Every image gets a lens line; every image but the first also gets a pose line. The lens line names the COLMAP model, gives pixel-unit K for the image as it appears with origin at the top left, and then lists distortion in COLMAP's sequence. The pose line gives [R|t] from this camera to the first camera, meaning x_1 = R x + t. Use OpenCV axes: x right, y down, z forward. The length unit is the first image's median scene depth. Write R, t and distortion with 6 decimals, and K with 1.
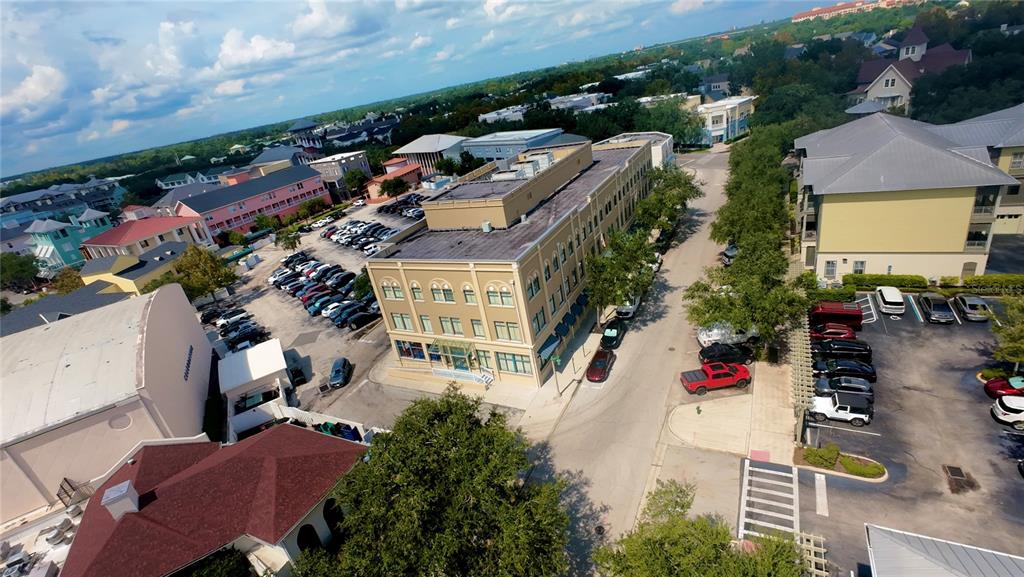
lens RADIAL K [[503.5, 0, 512.0], [0, 503.5, 288.5], [0, 0, 1]] dist [0.004298, -0.000091]
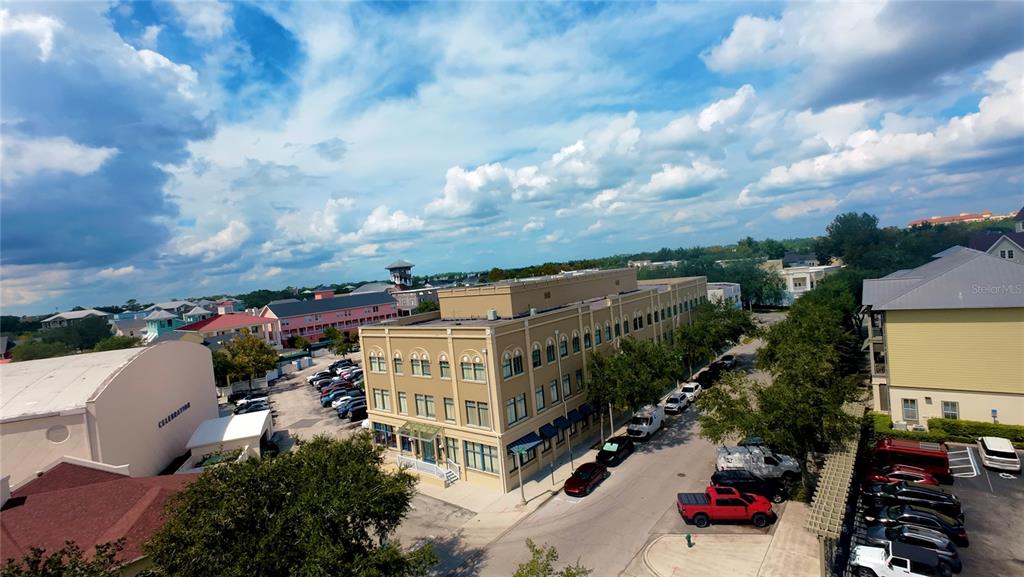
lens RADIAL K [[503.5, 0, 512.0], [0, 503.5, 288.5], [0, 0, 1]] dist [0.004298, -0.000091]
pose [[0.972902, 0.091589, -0.212305, 0.181840], [-0.159855, 0.929847, -0.331408, 0.138470], [0.167057, 0.356365, 0.919291, 0.119004]]
